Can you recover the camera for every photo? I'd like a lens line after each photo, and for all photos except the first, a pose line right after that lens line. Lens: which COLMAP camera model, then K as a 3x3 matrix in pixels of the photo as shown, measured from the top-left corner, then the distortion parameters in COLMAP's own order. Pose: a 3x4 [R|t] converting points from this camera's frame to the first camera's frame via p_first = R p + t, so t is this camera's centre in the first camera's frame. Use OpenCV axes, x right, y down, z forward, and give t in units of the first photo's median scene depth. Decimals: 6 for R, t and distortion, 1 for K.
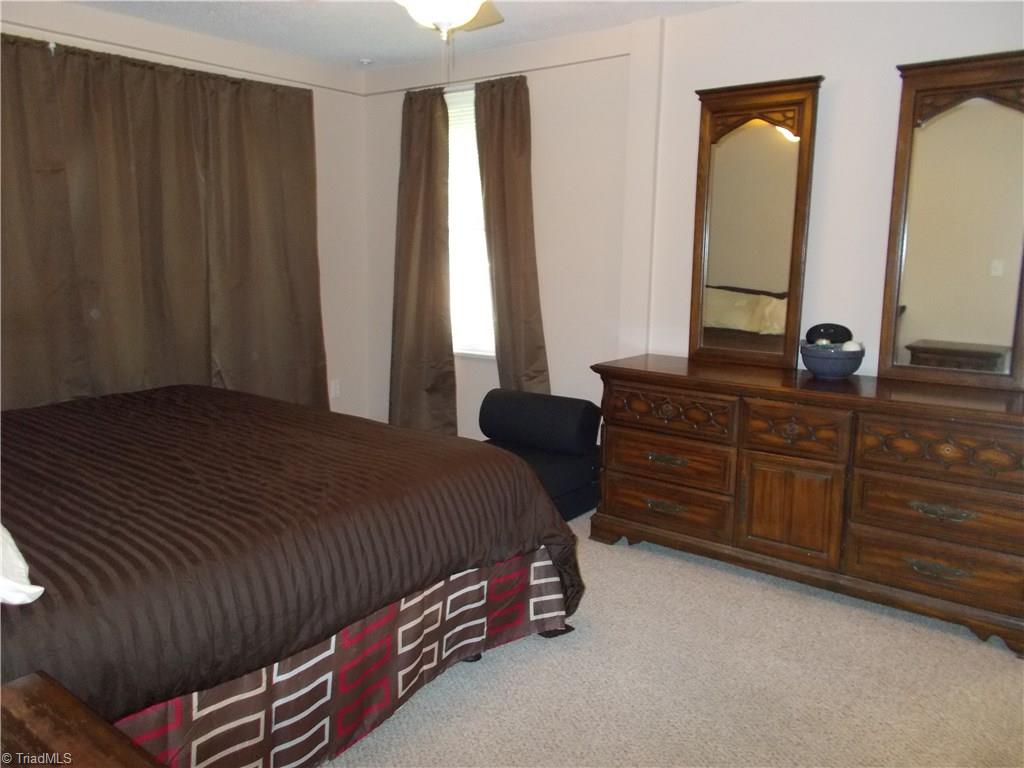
lens RADIAL K [[797.3, 0, 512.0], [0, 797.3, 384.0], [0, 0, 1]] dist [0.061595, -0.059433]
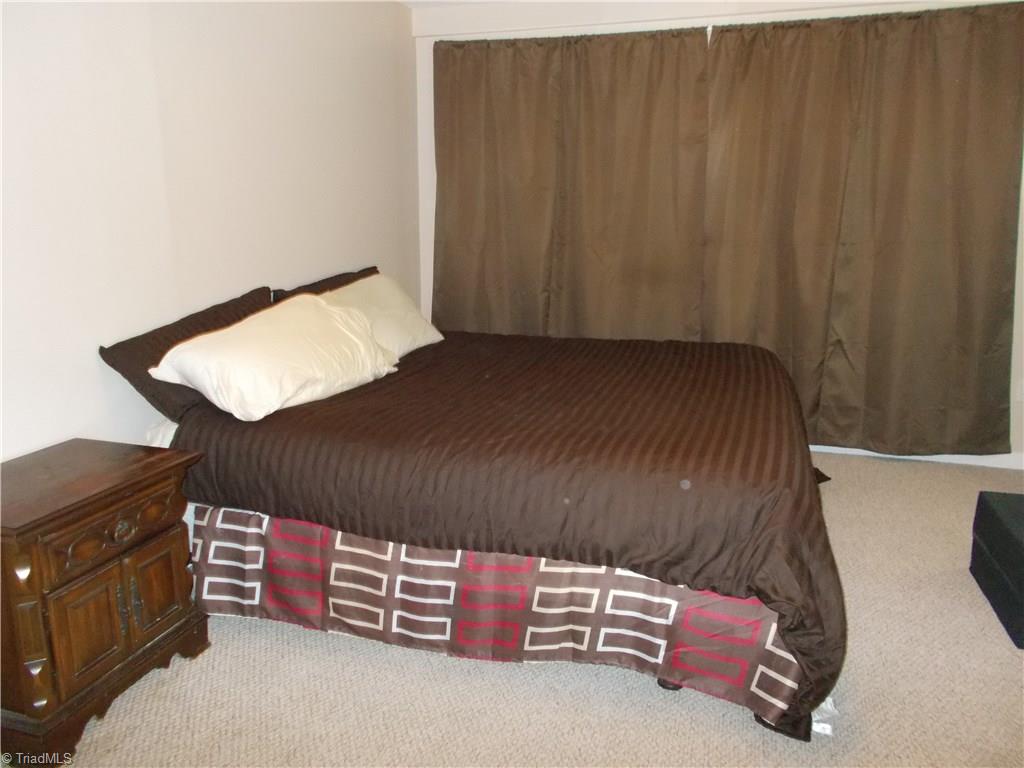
lens RADIAL K [[797.3, 0, 512.0], [0, 797.3, 384.0], [0, 0, 1]] dist [0.061595, -0.059433]
pose [[0.361764, 0.188749, -0.912962, 0.661205], [-0.153923, 0.977943, 0.141191, -0.073060], [0.919475, 0.089448, 0.382838, 0.523990]]
